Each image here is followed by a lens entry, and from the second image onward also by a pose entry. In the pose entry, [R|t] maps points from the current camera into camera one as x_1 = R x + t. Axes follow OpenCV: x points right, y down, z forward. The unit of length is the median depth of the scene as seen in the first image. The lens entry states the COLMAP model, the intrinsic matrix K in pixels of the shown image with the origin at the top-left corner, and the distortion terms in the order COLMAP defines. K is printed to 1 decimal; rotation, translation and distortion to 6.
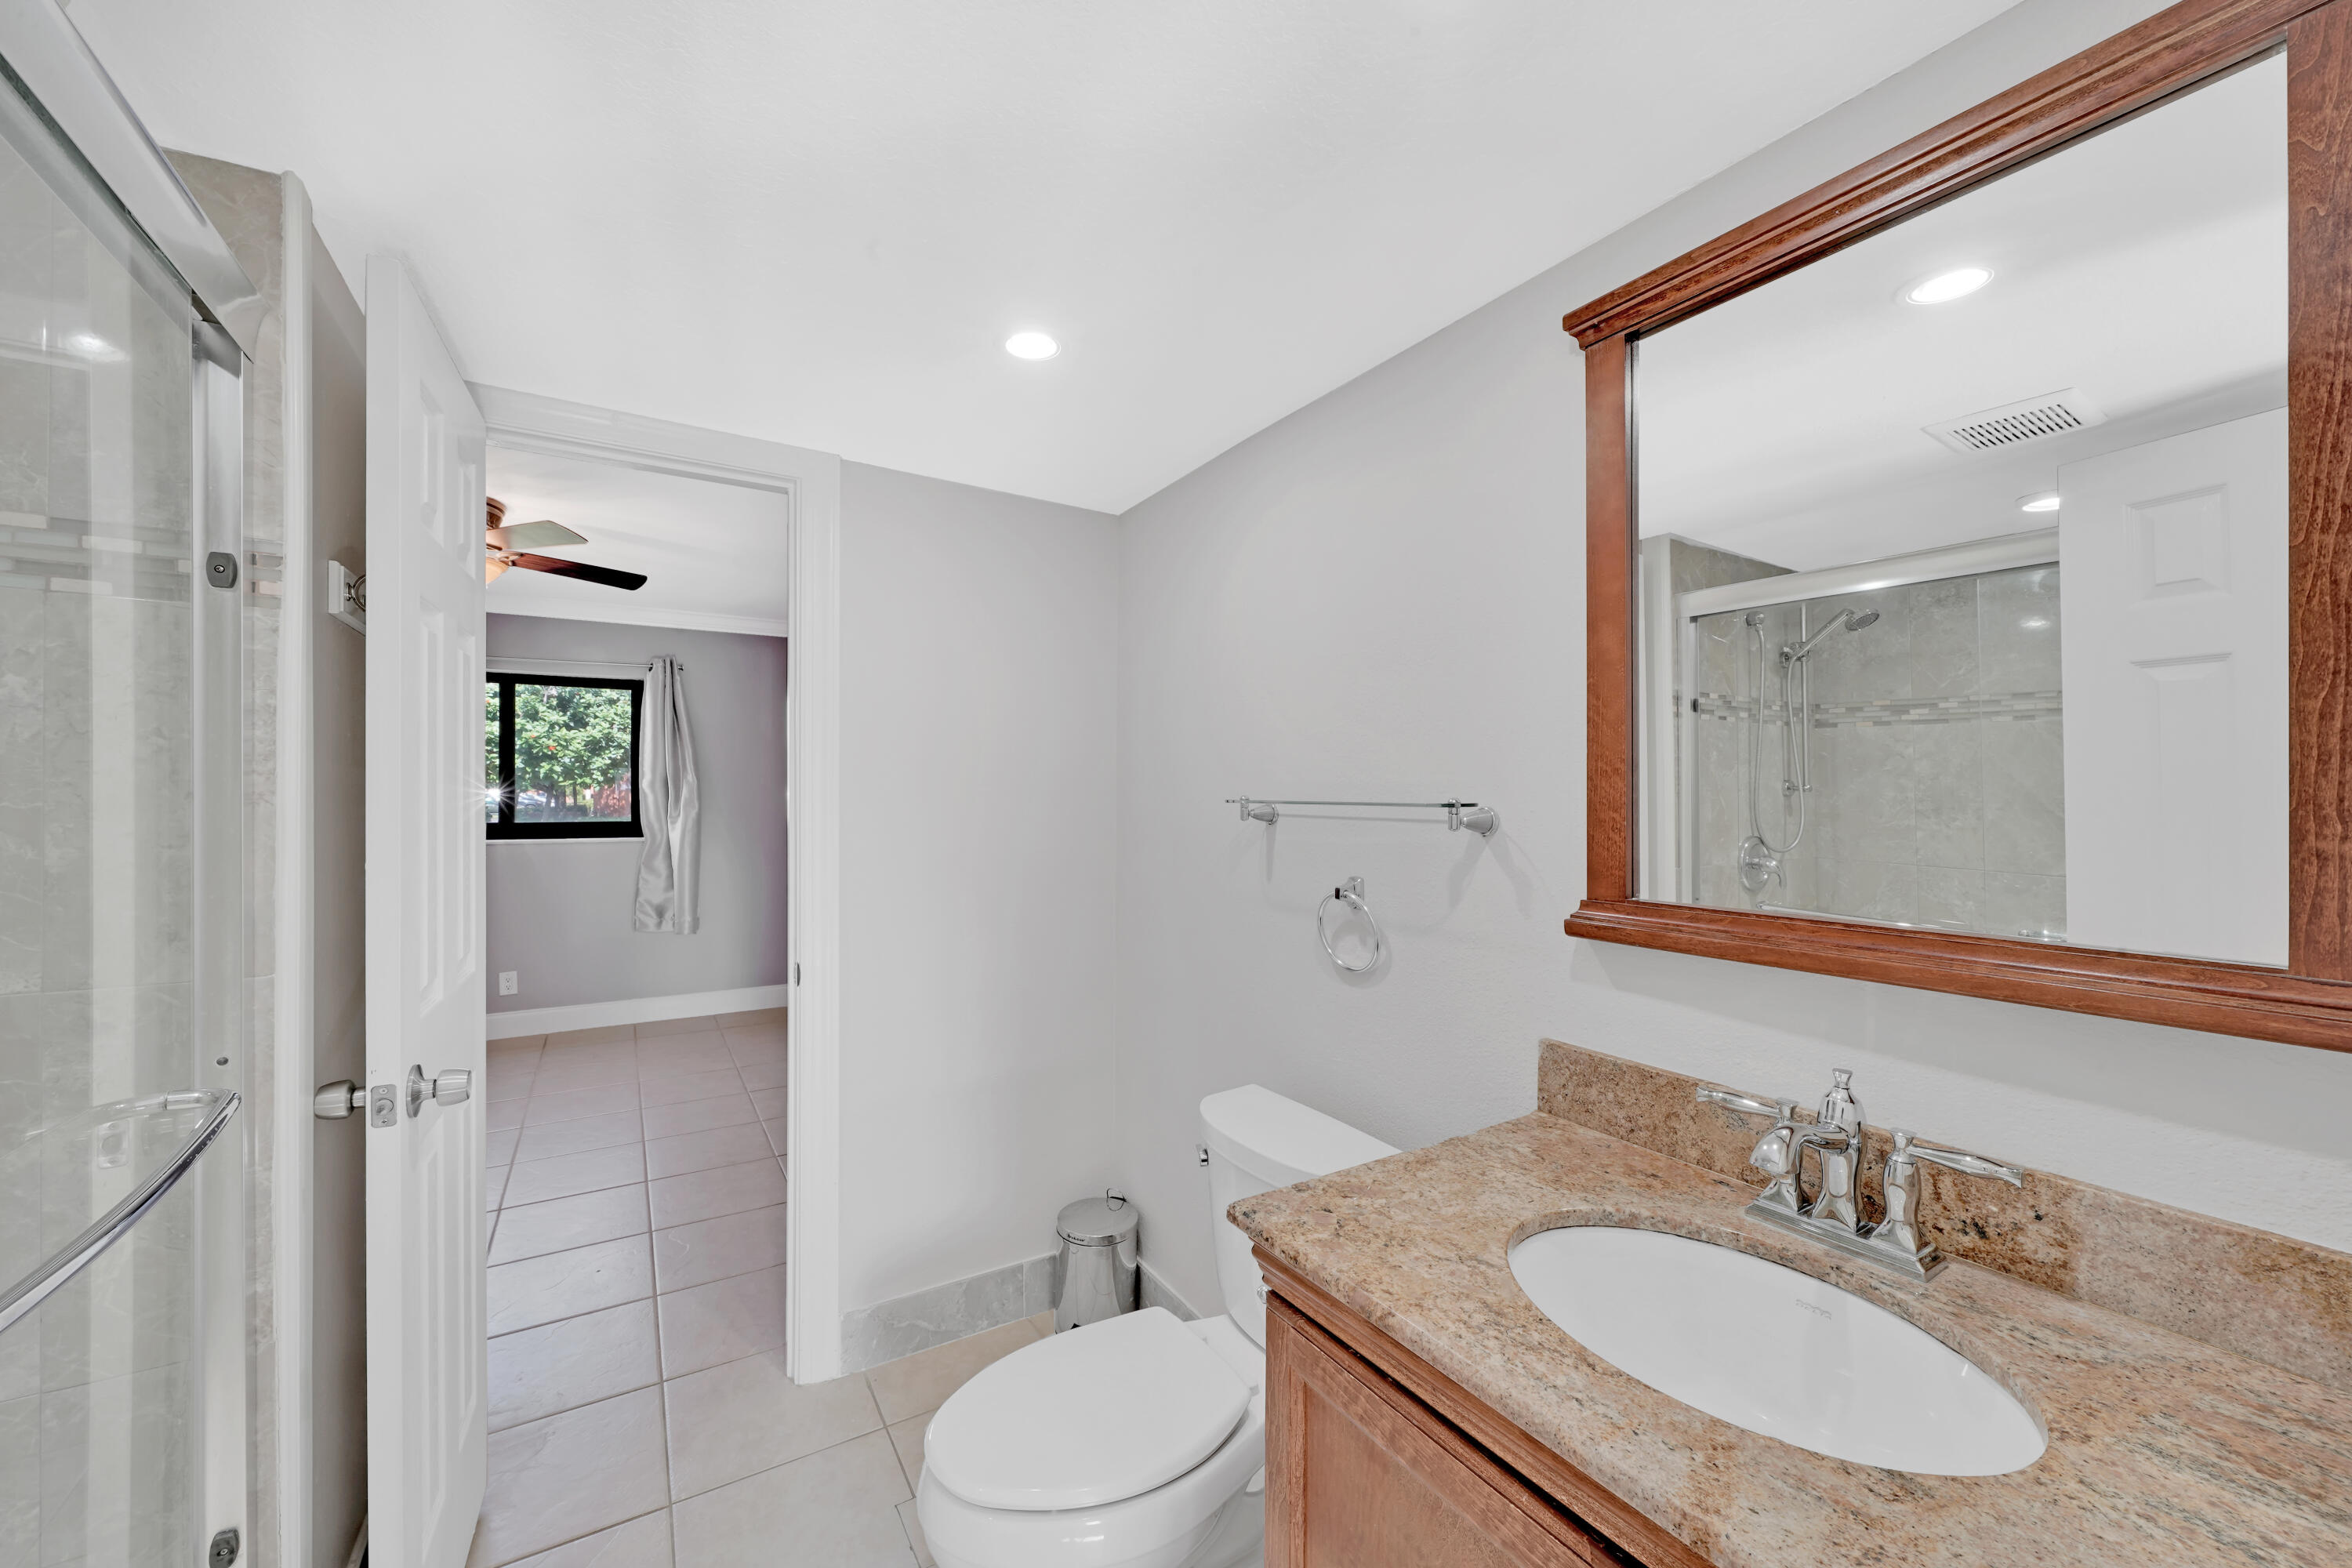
lens RADIAL K [[891.1, 0, 1180.4], [0, 891.1, 792.8], [0, 0, 1]] dist [0.000362, 0.000017]
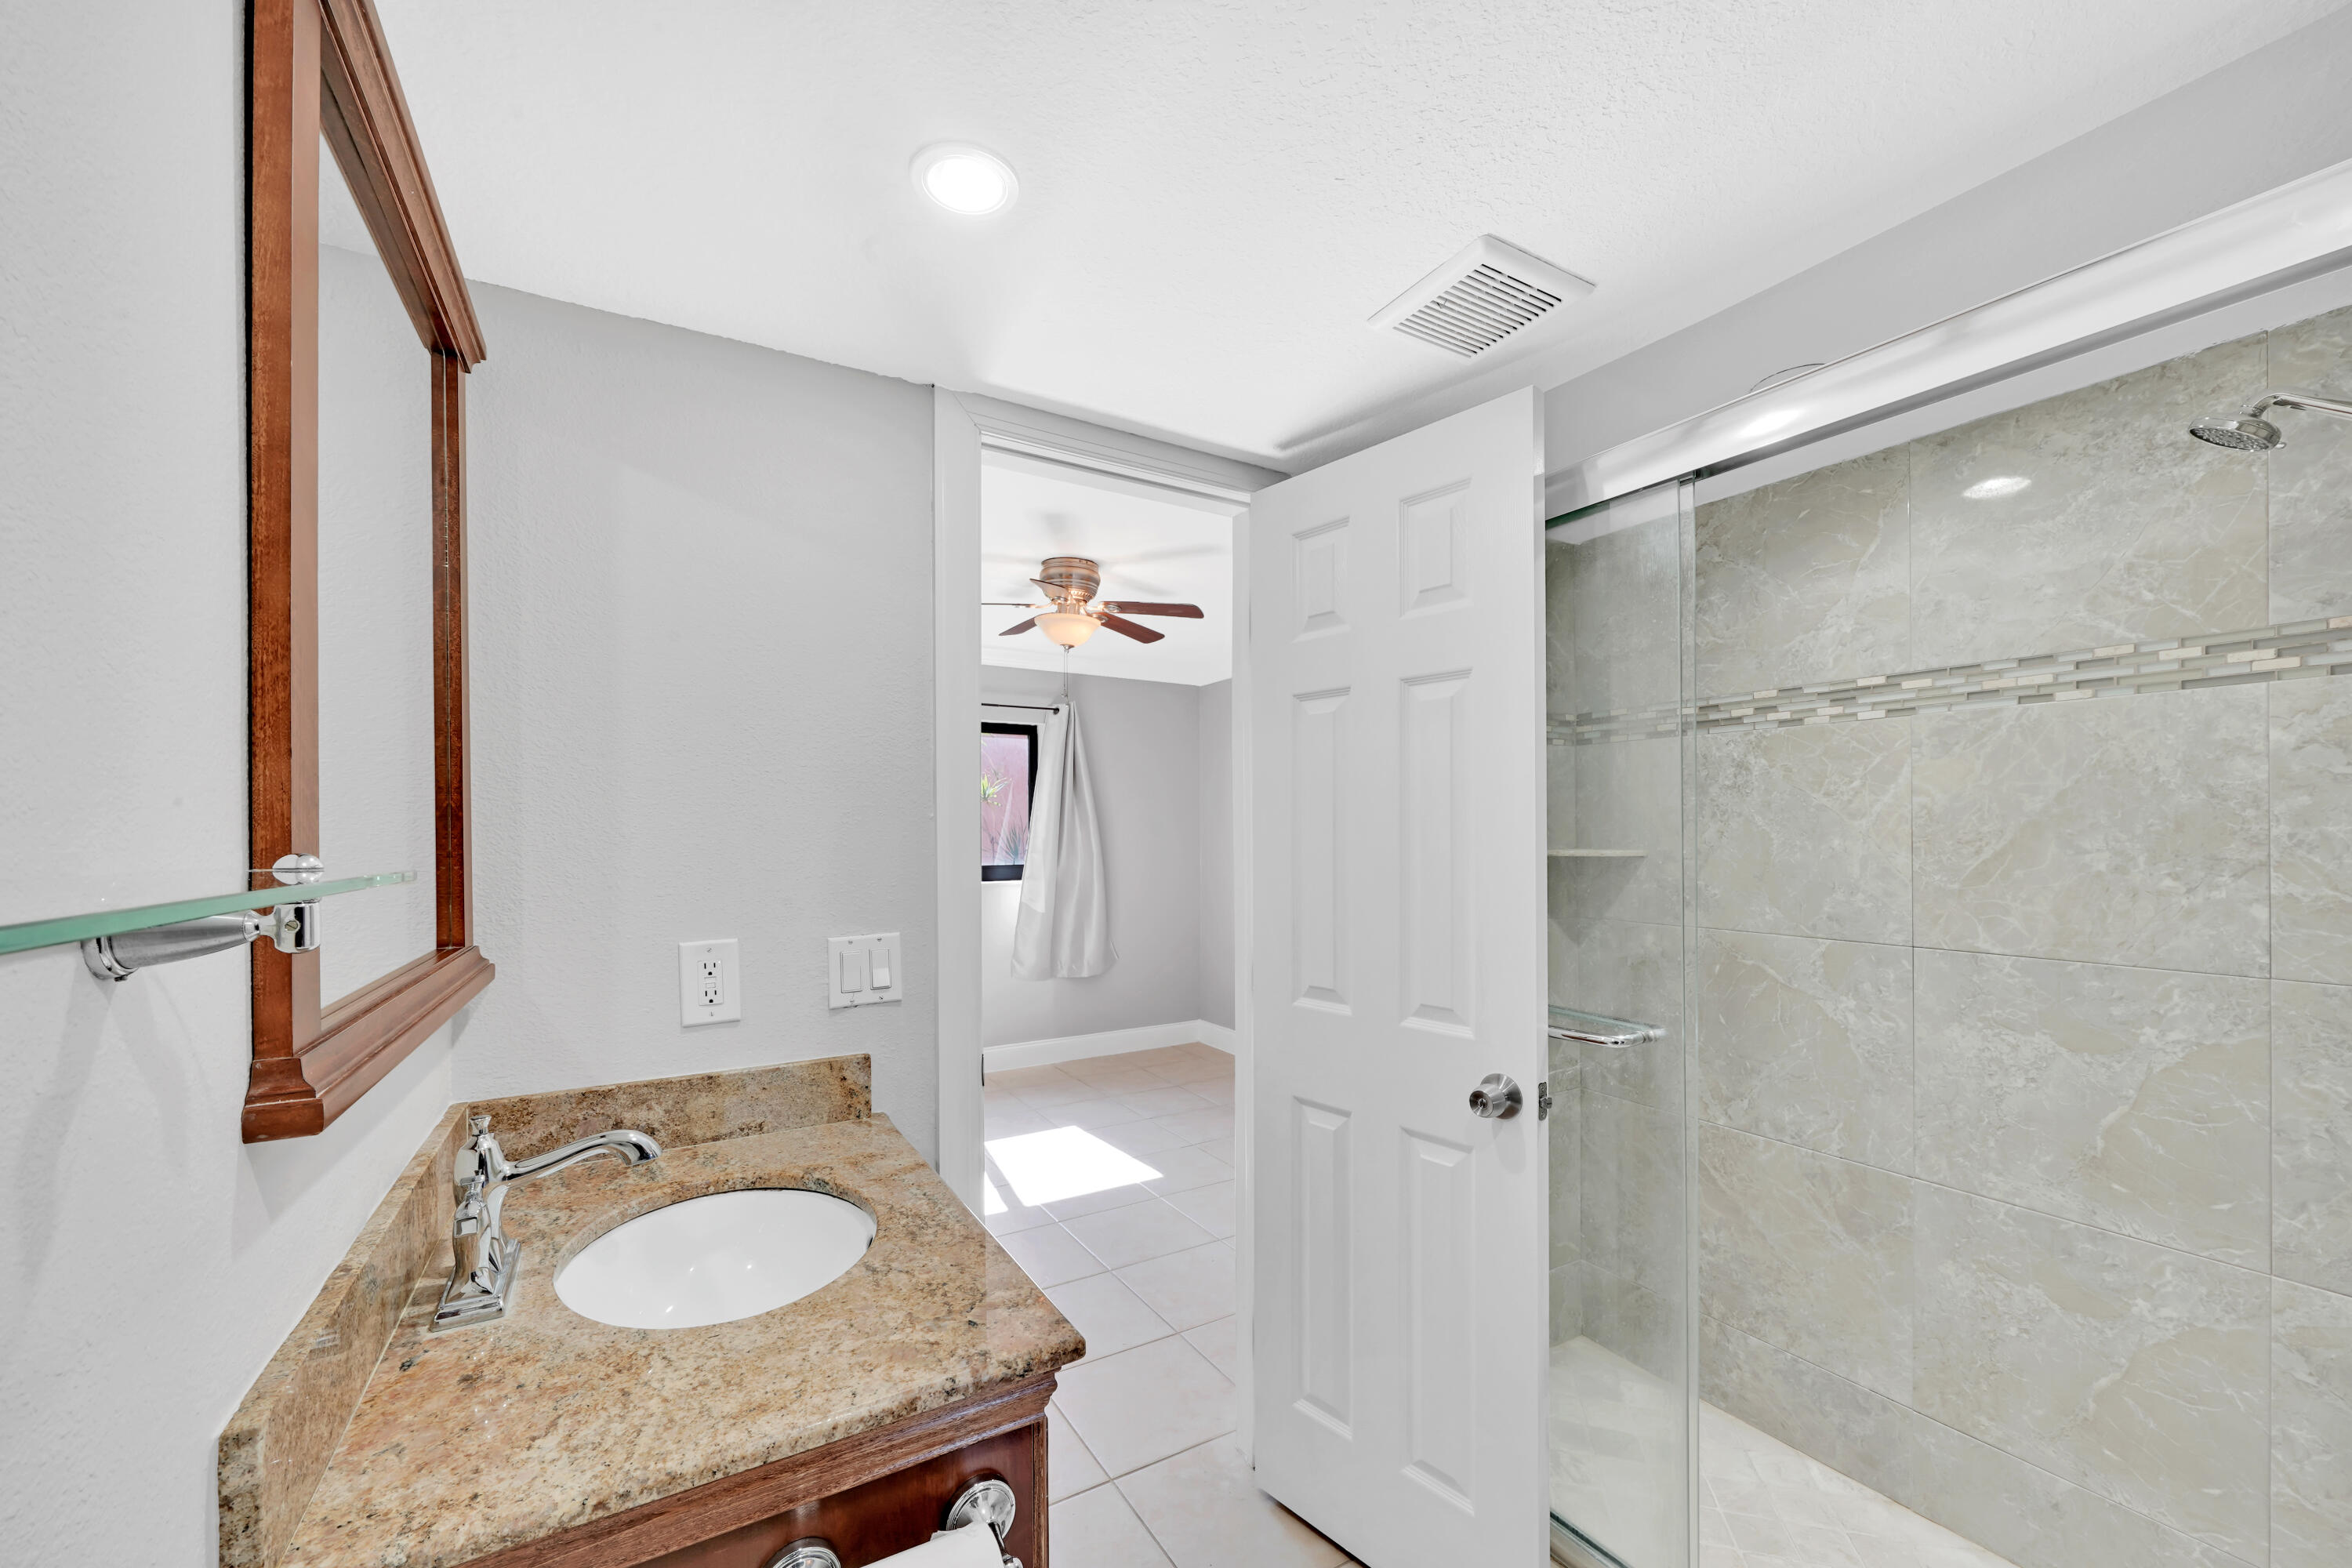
lens RADIAL K [[891.1, 0, 1179.0], [0, 891.1, 825.4], [0, 0, 1]] dist [0.000362, 0.000017]
pose [[-0.999559, 0.009046, 0.028276, -0.044307], [0.008936, 0.999952, -0.003991, 0.000404], [-0.028311, -0.003736, -0.999592, 1.378584]]
